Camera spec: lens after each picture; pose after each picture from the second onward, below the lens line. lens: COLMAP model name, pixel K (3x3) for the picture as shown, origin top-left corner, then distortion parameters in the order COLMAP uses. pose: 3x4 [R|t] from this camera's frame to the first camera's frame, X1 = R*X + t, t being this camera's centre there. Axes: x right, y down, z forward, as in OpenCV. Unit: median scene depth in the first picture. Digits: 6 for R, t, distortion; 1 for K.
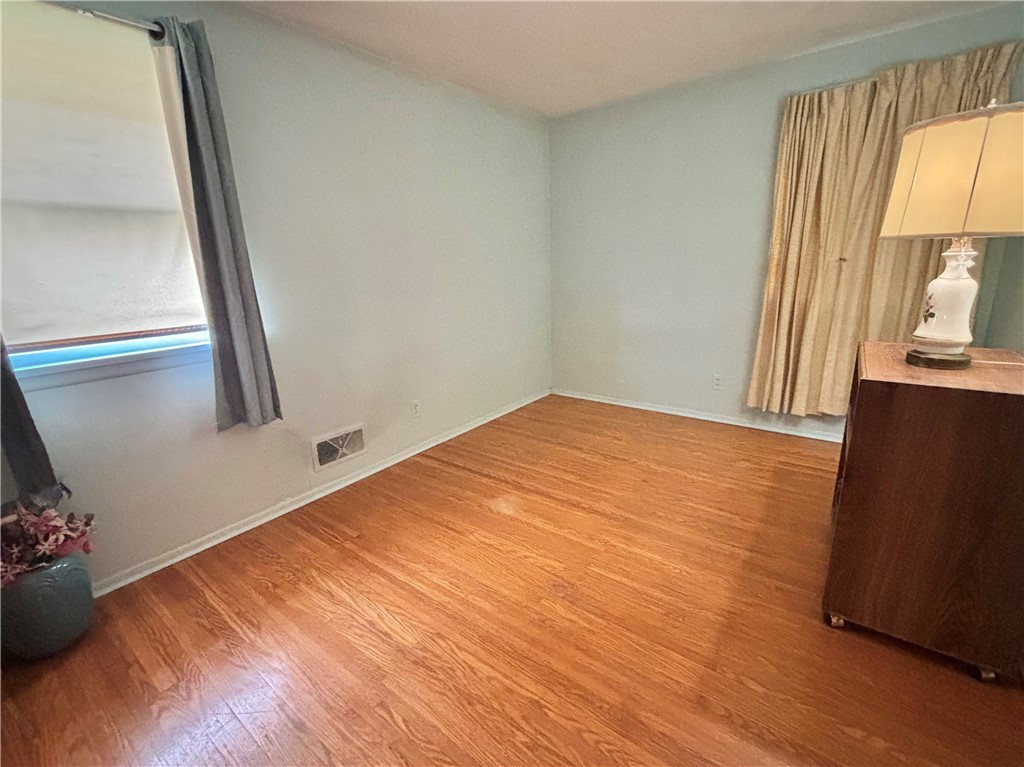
lens RADIAL K [[449.0, 0, 512.0], [0, 449.0, 383.5], [0, 0, 1]] dist [-0.000026, -0.000048]
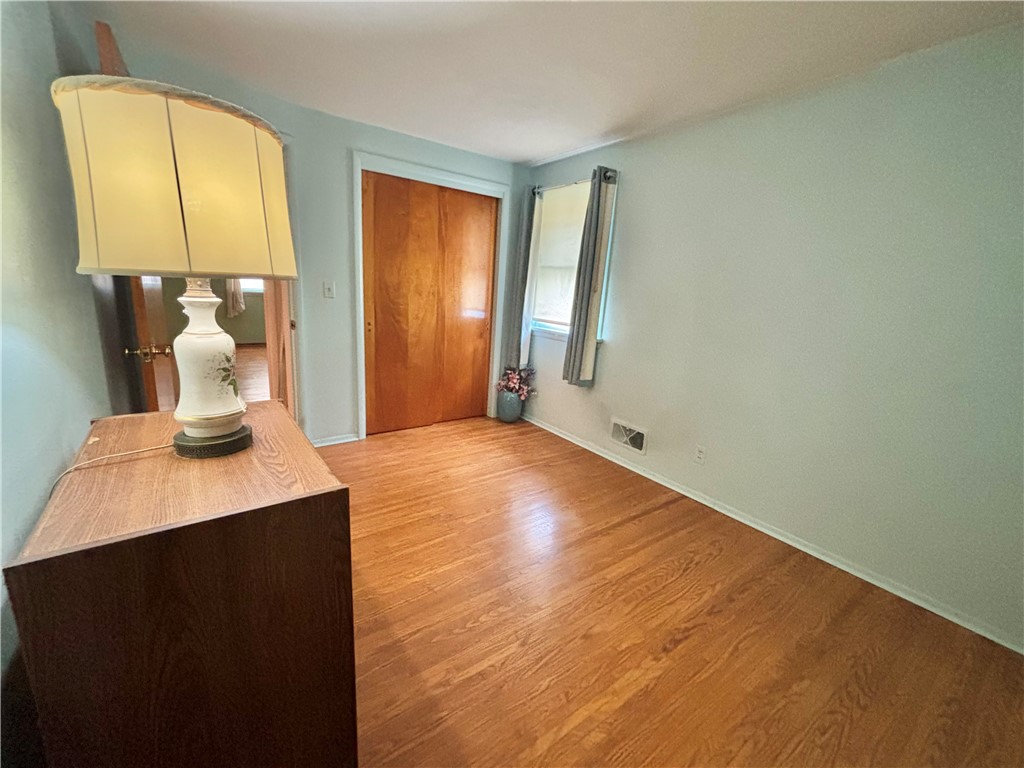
lens RADIAL K [[415.2, 0, 512.0], [0, 415.2, 384.0], [0, 0, 1]] dist [0.000158, -0.000007]
pose [[-0.293753, 0.228303, -0.928217, 0.983066], [-0.299857, 0.900034, 0.316267, -0.337872], [0.907632, 0.371236, -0.195929, 1.064308]]
